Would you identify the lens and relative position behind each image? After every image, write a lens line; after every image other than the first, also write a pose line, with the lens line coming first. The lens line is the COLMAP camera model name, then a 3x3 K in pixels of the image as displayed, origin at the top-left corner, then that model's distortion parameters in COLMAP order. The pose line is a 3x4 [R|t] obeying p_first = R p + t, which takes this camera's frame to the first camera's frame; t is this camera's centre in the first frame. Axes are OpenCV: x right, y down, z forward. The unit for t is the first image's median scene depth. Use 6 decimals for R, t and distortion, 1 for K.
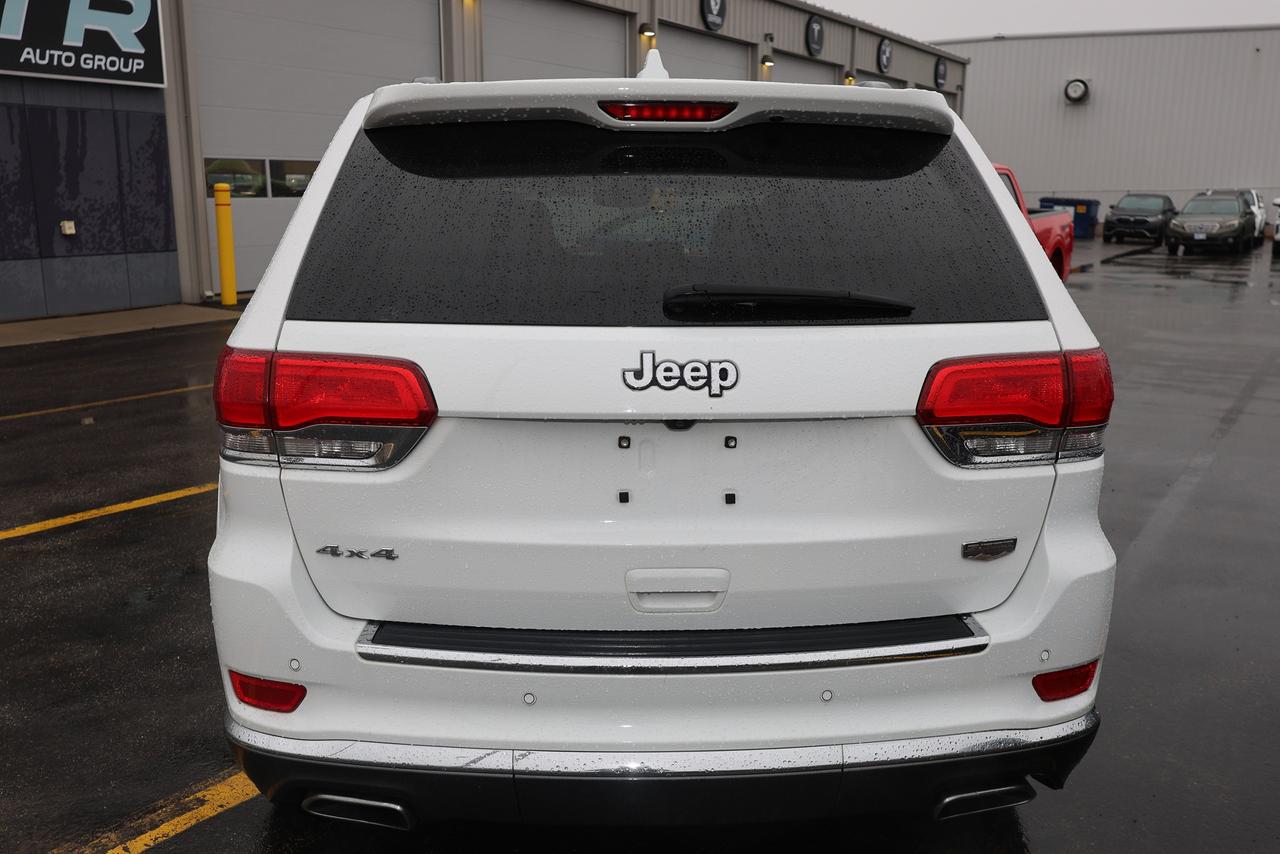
lens RADIAL K [[1097.1, 0, 640.0], [0, 1097.1, 427.0], [0, 0, 1]] dist [0.015408, 0.003155]
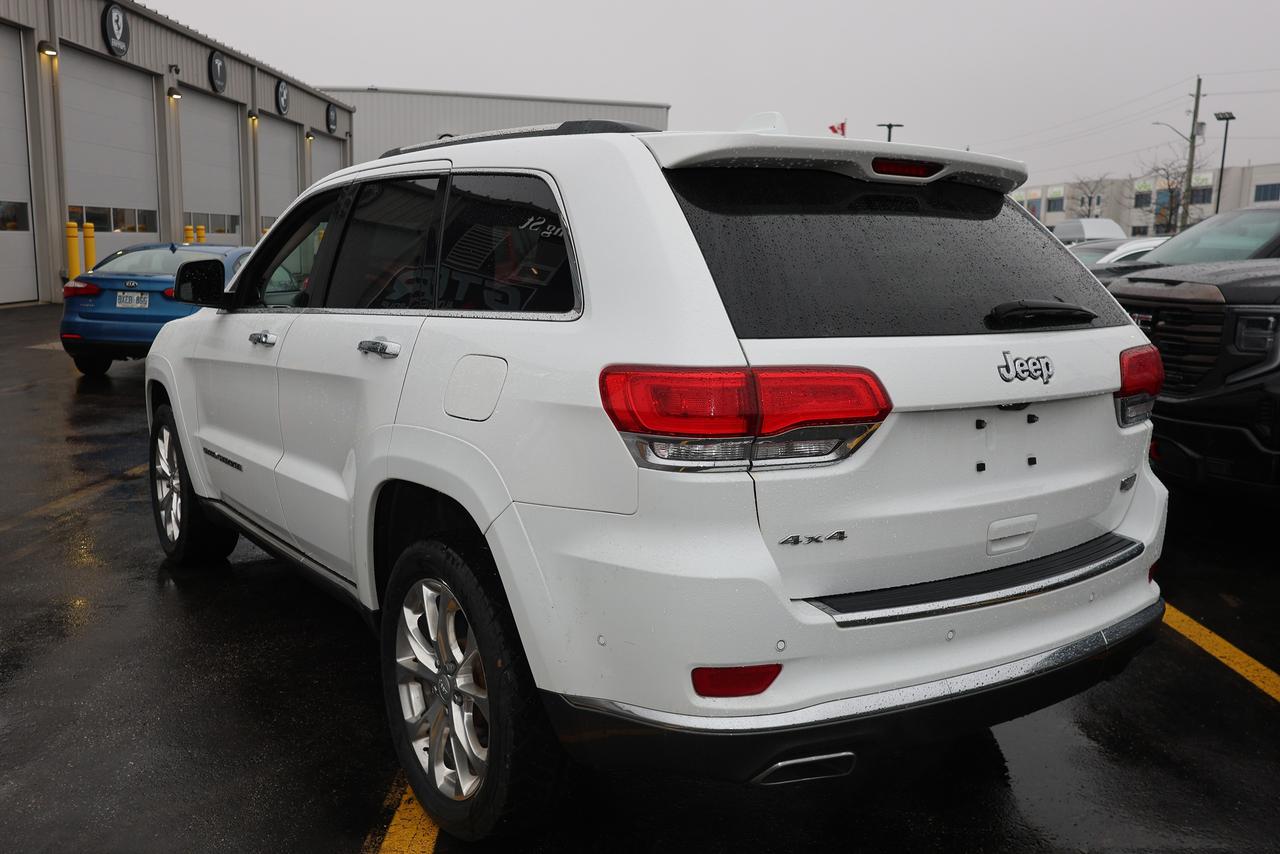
lens RADIAL K [[1090.2, 0, 640.0], [0, 1090.2, 427.0], [0, 0, 1]] dist [-0.002007, -0.000609]
pose [[0.845019, -0.074513, 0.529519, -0.511340], [0.093426, 0.995586, -0.008995, -0.004206], [-0.526511, 0.057072, 0.848251, 0.062276]]
